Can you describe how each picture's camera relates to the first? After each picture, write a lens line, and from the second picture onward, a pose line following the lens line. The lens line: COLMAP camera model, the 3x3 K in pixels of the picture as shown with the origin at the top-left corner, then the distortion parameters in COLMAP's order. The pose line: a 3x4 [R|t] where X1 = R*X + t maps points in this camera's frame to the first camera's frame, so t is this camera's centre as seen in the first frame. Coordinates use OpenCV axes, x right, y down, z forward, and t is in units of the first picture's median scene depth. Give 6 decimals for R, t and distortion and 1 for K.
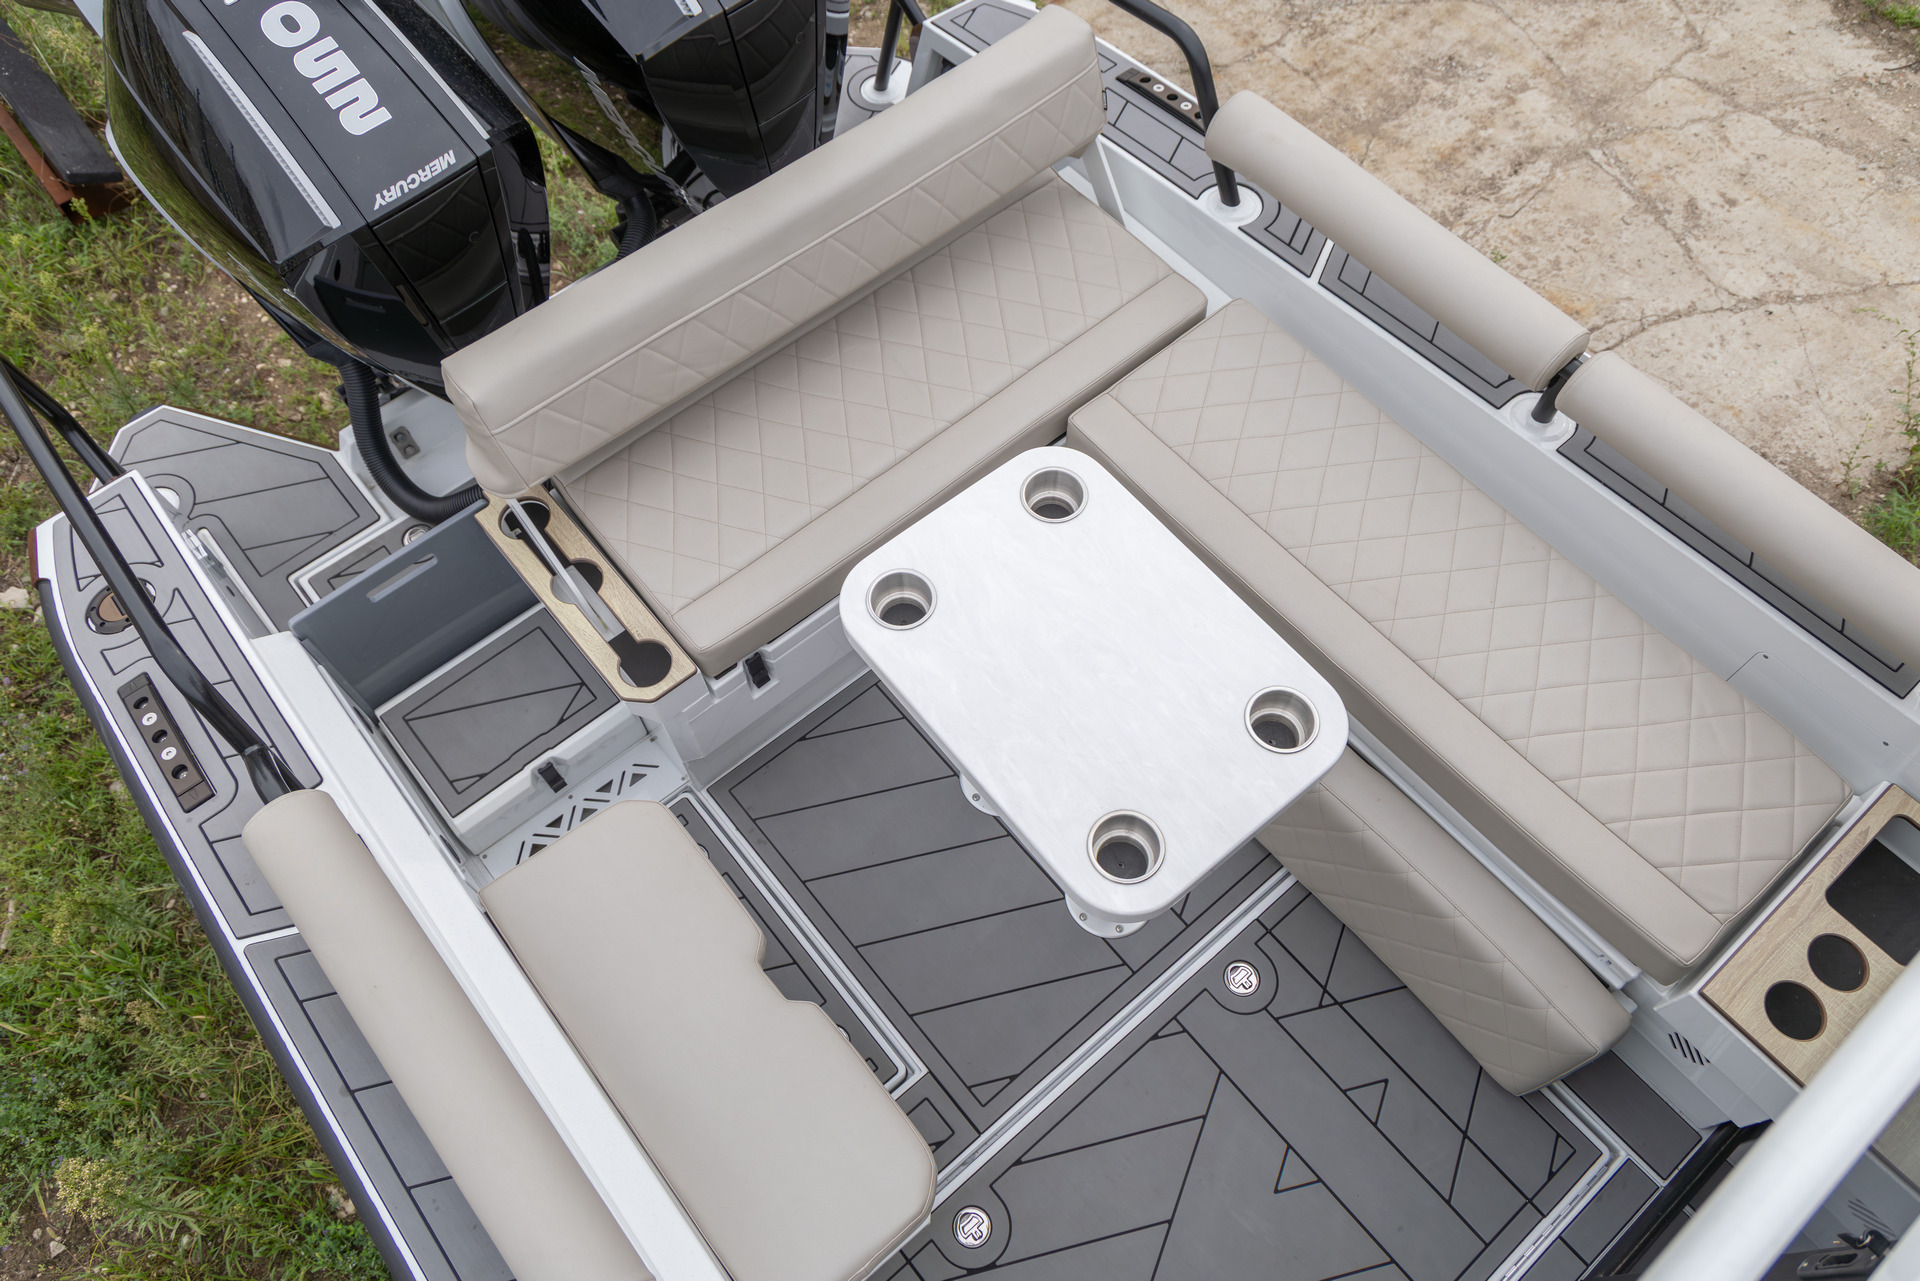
lens RADIAL K [[1307.4, 0, 960.0], [0, 1307.4, 640.5], [0, 0, 1]] dist [-0.002666, 0.001057]
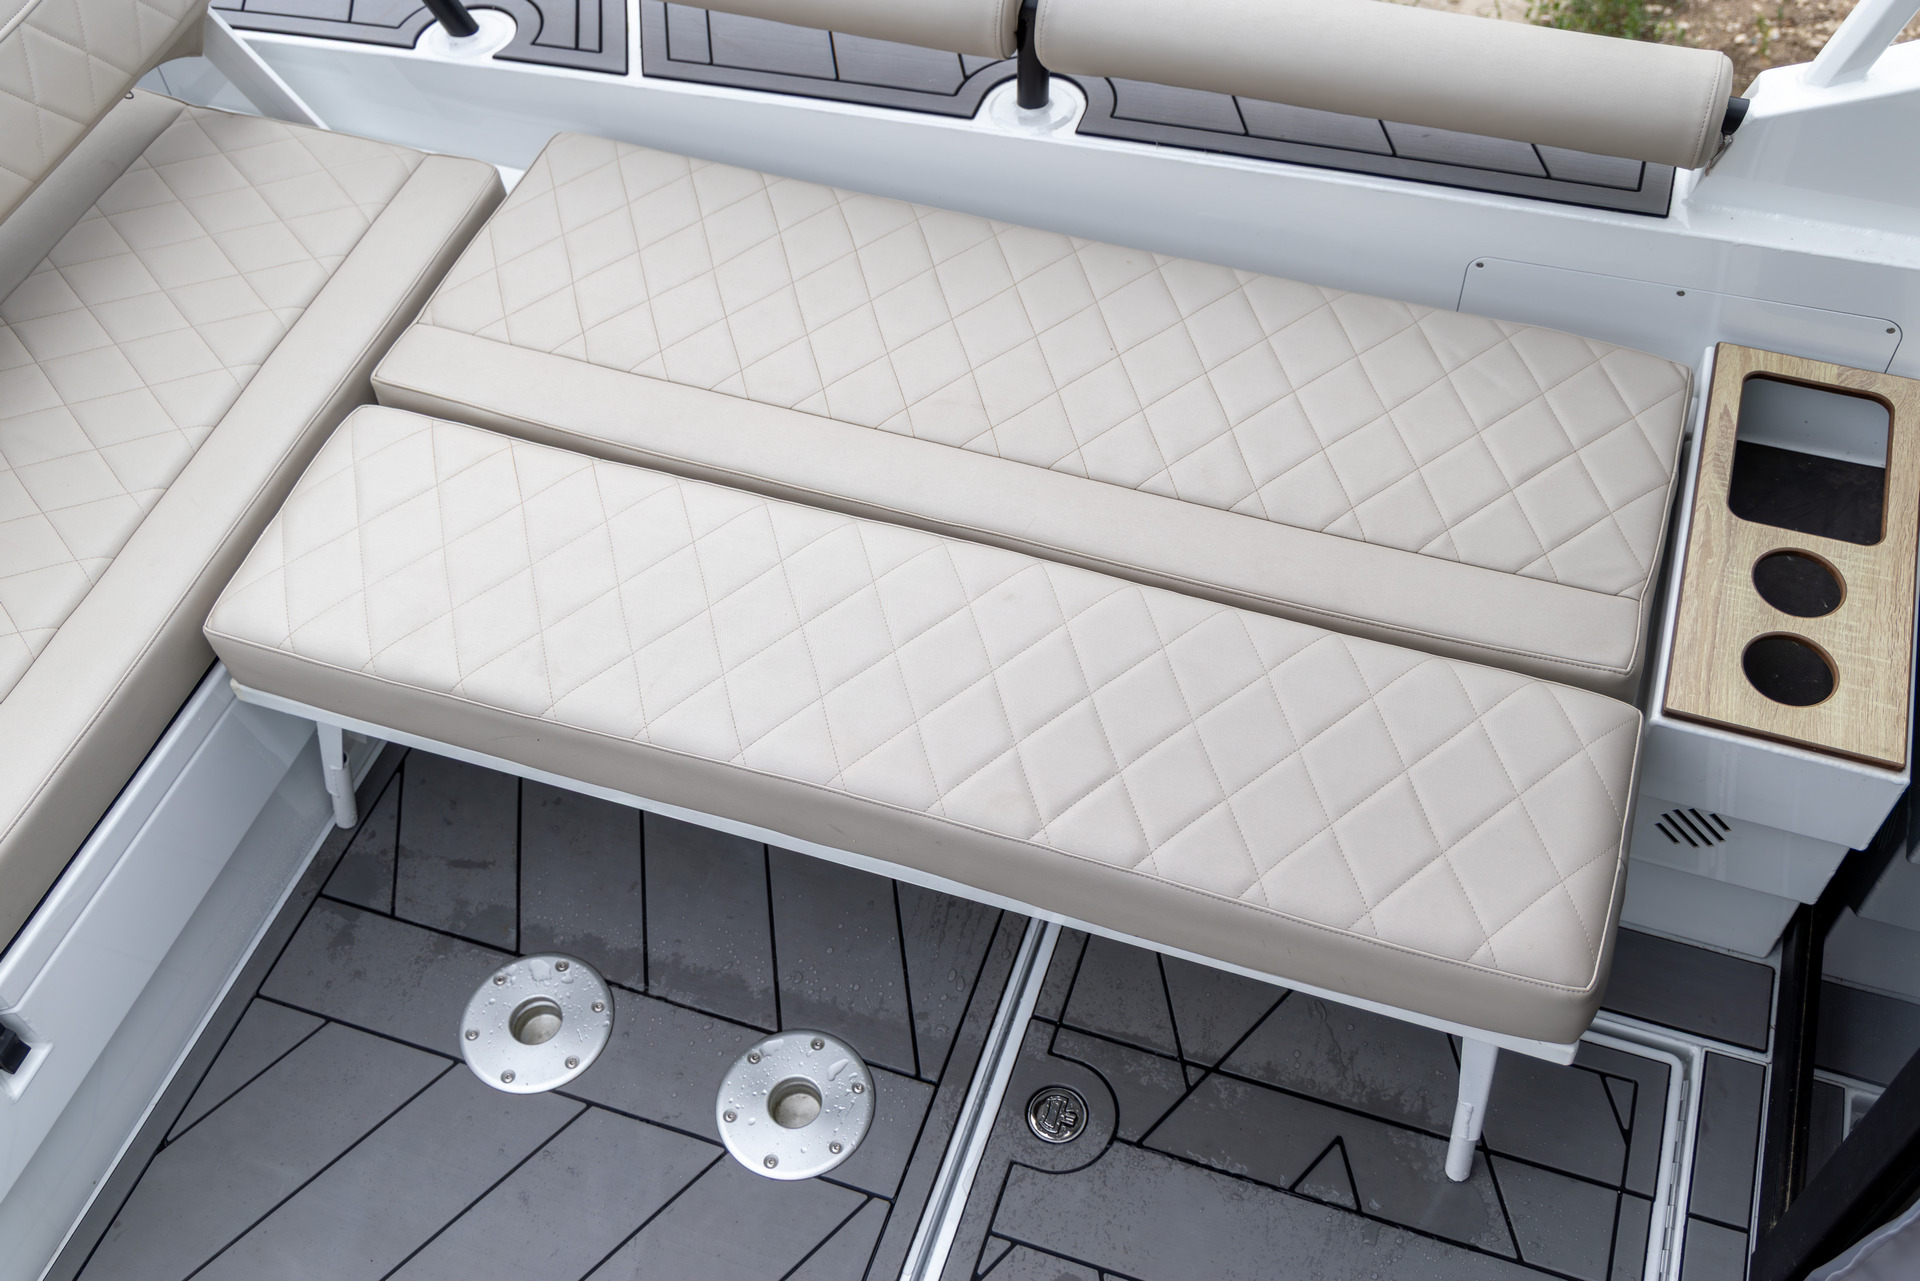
lens RADIAL K [[1859.9, 0, 964.4], [0, 1859.9, 675.0], [0, 0, 1]] dist [0.003240, -0.008528]
pose [[0.855387, -0.421436, 0.301173, 0.013805], [0.466733, 0.879254, -0.095255, 0.150268], [-0.224663, 0.222047, 0.948800, 0.184434]]
